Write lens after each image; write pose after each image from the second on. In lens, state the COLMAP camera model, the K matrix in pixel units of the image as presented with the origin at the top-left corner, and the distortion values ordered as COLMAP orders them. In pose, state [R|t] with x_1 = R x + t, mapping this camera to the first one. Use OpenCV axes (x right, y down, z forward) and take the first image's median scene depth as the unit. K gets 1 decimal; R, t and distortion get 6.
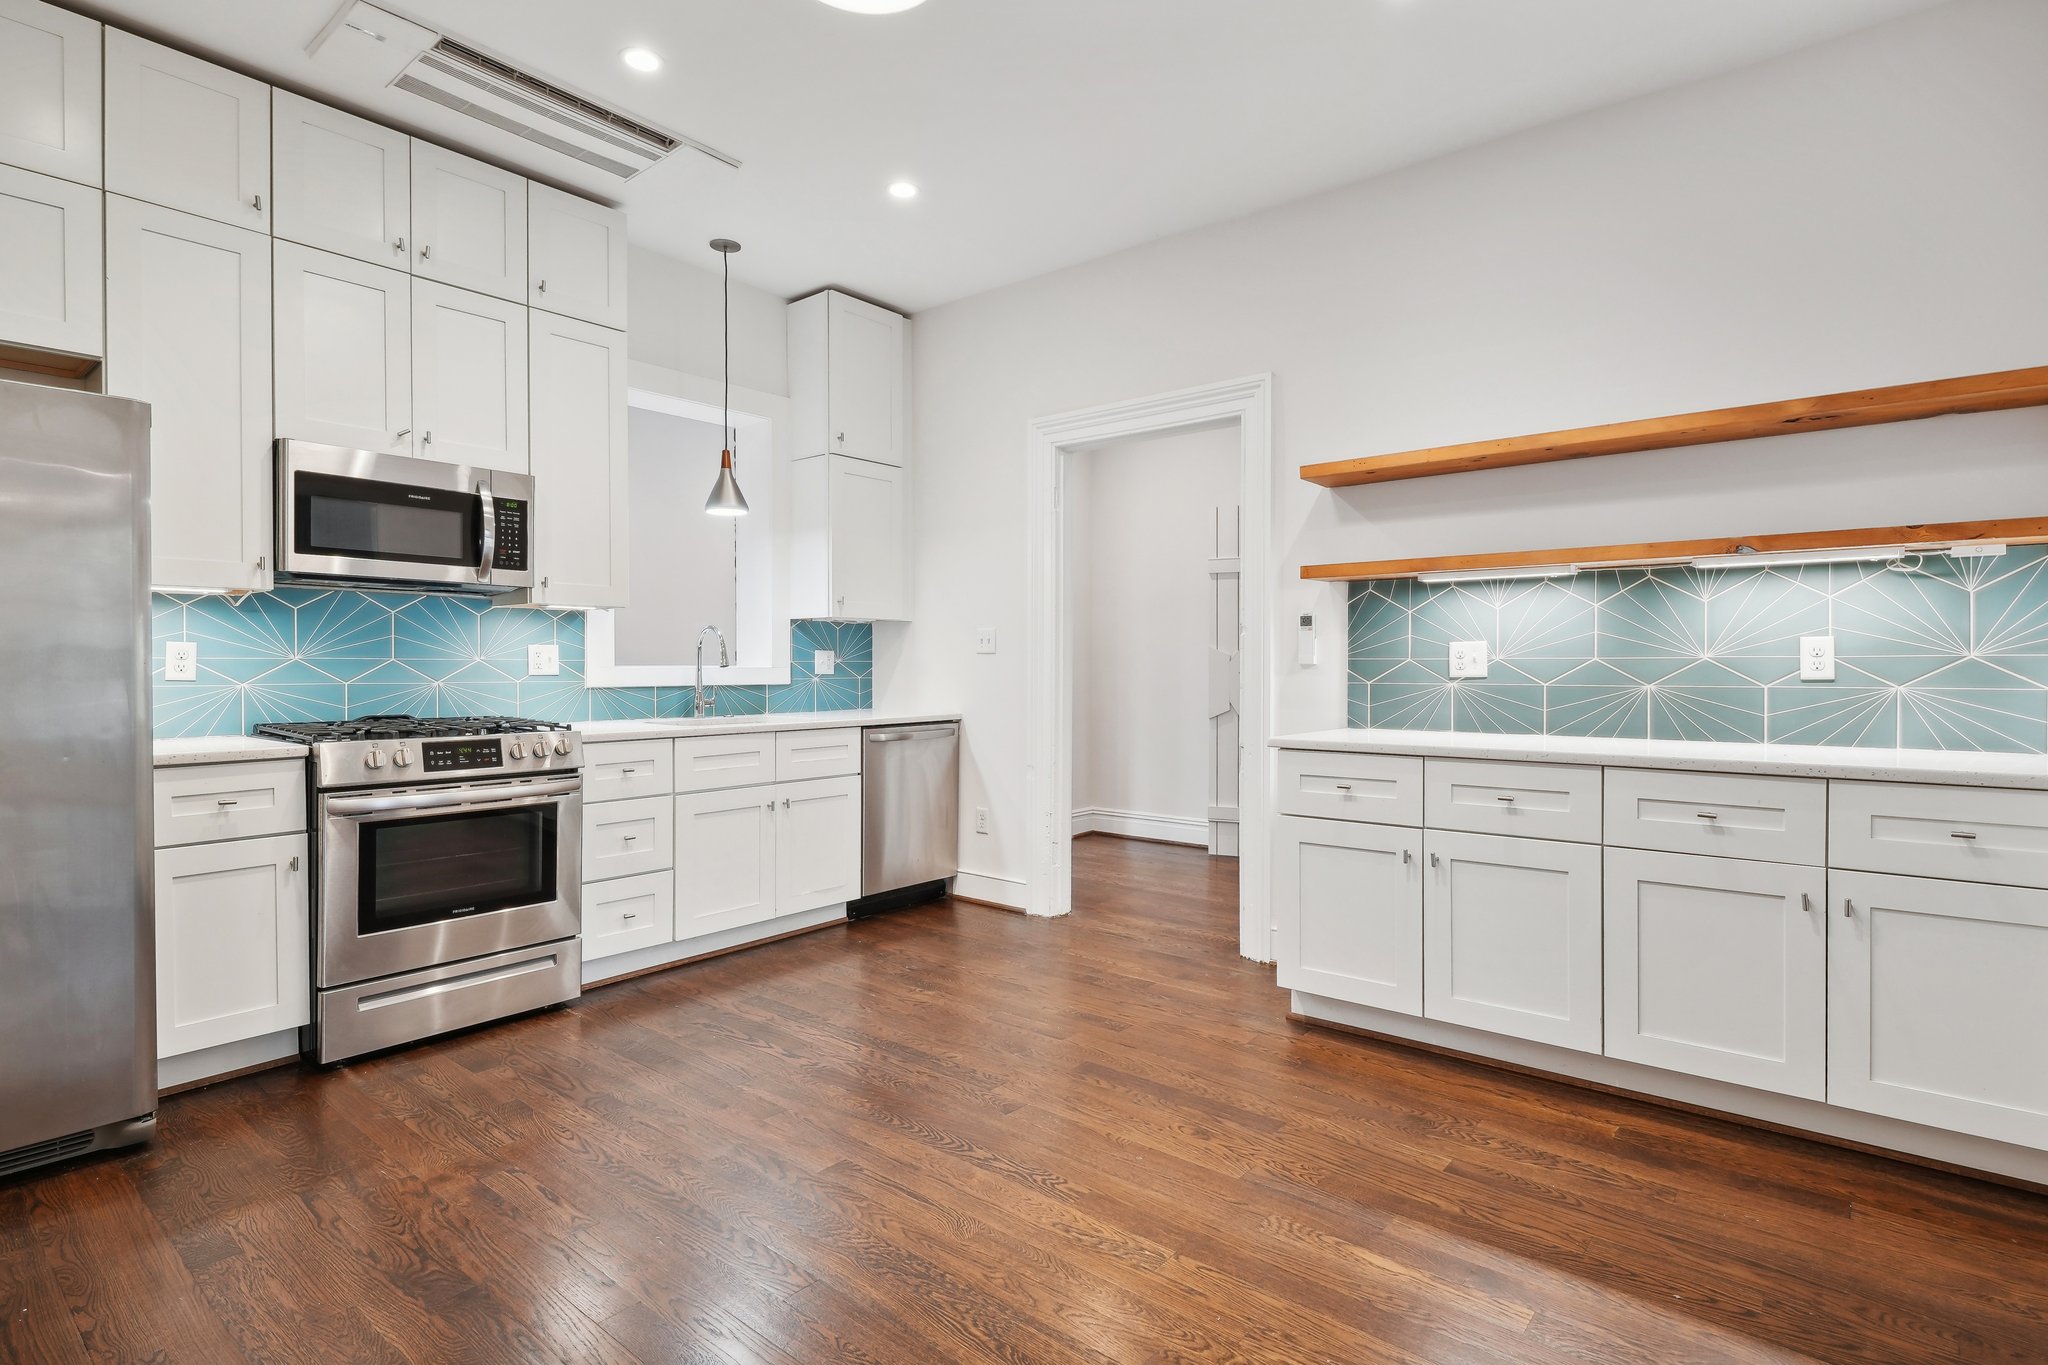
lens RADIAL K [[978.2, 0, 1024.0], [0, 978.2, 682.5], [0, 0, 1]] dist [-0.000740, -0.000339]
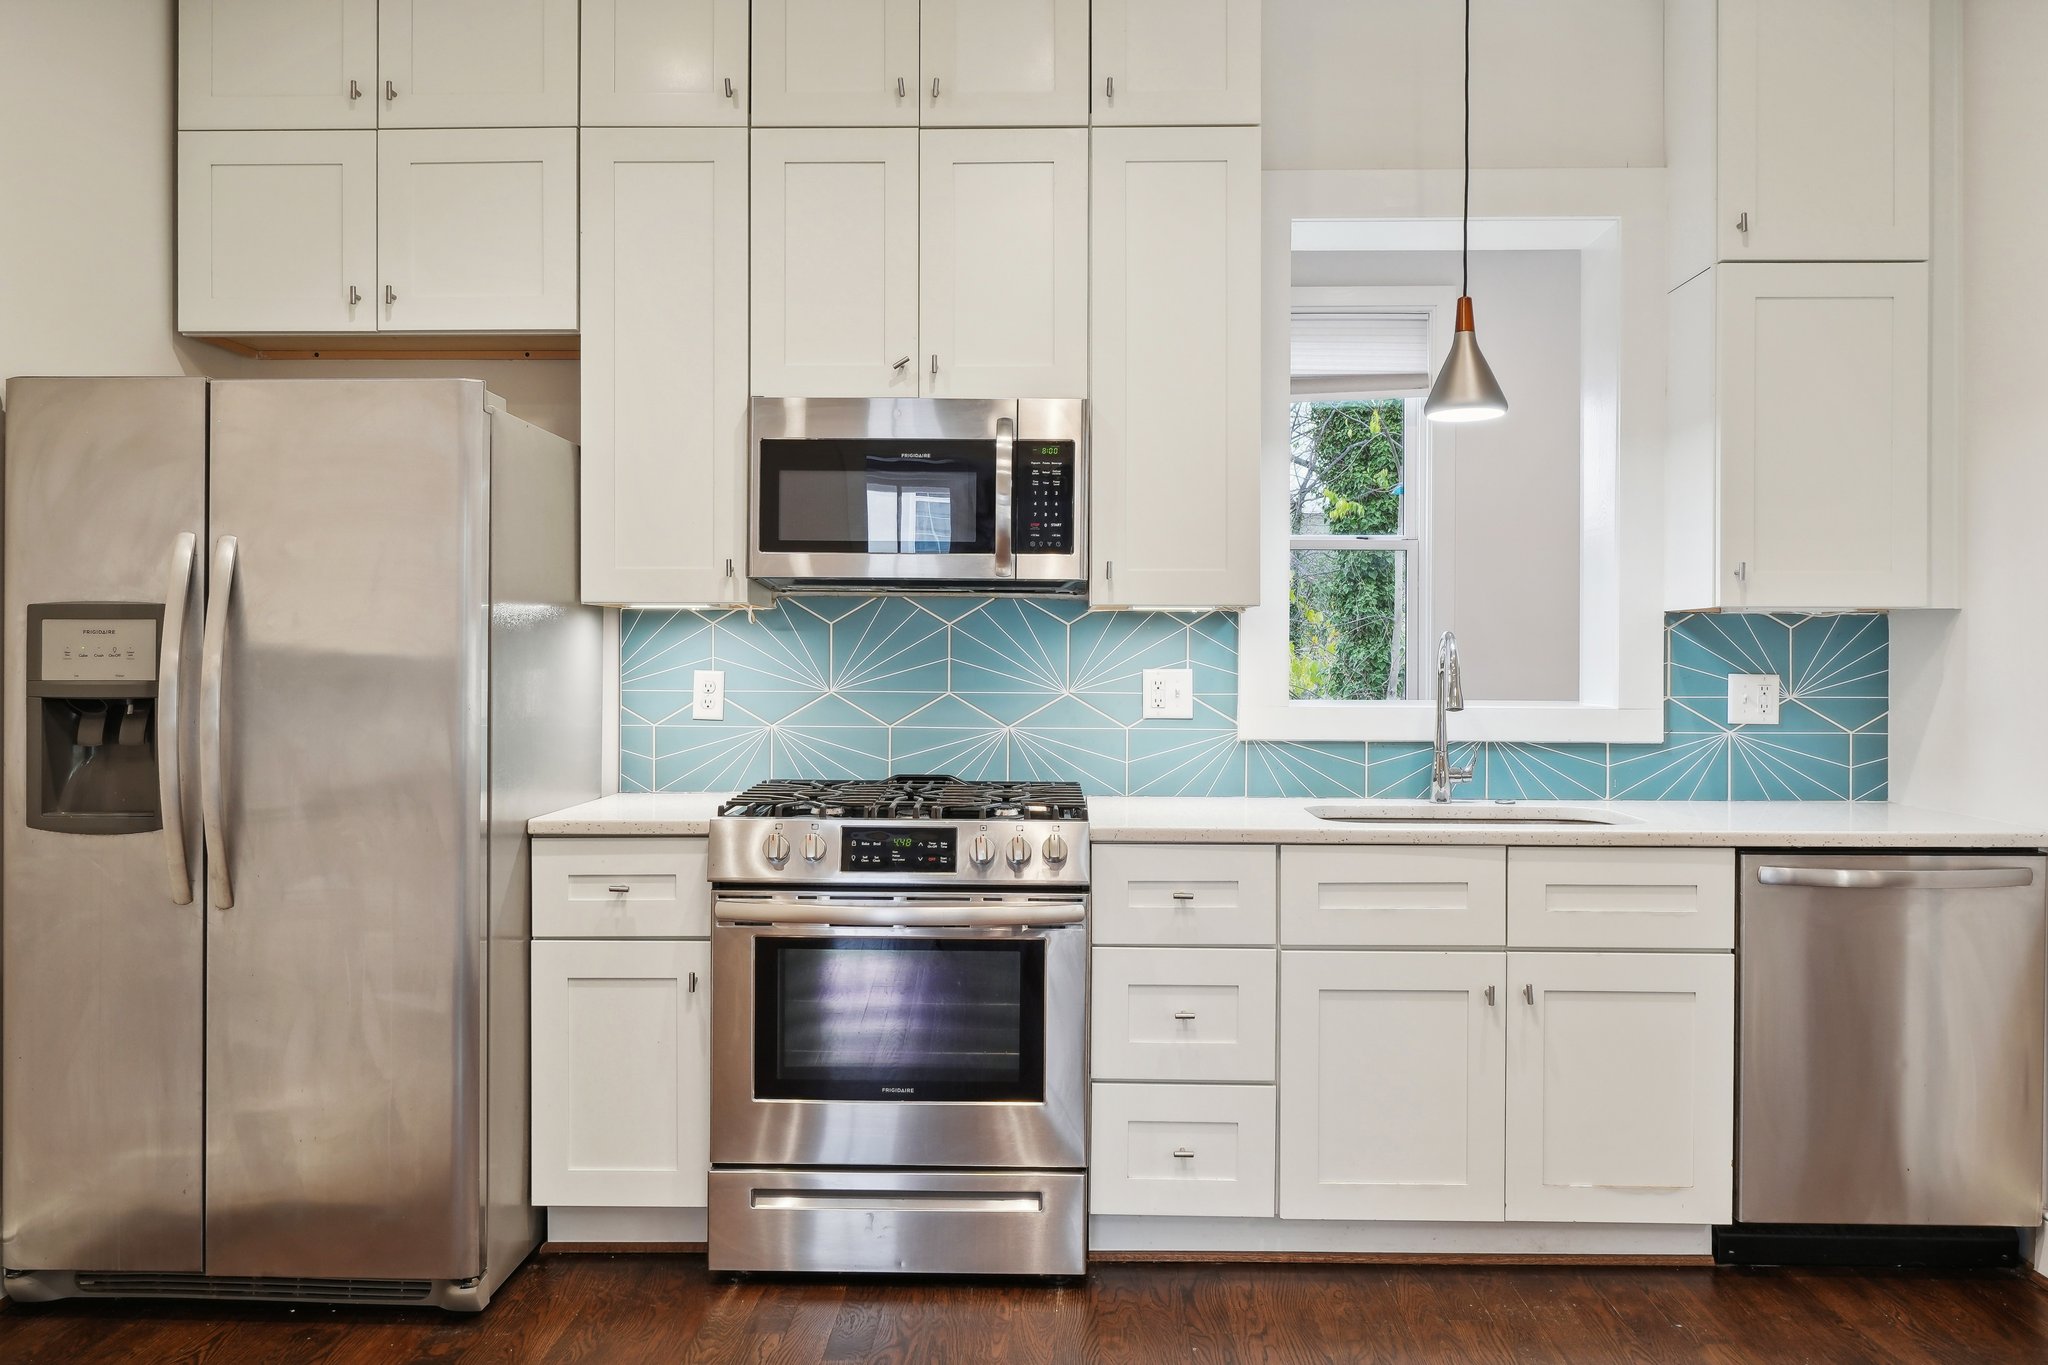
lens RADIAL K [[1505.1, 0, 1024.0], [0, 1505.1, 682.5], [0, 0, 1]] dist [0.006280, -0.002932]
pose [[0.627228, 0.011215, -0.778755, 0.221697], [-0.019091, 0.999817, -0.000977, -0.032300], [0.778601, 0.015480, 0.627328, 0.392275]]
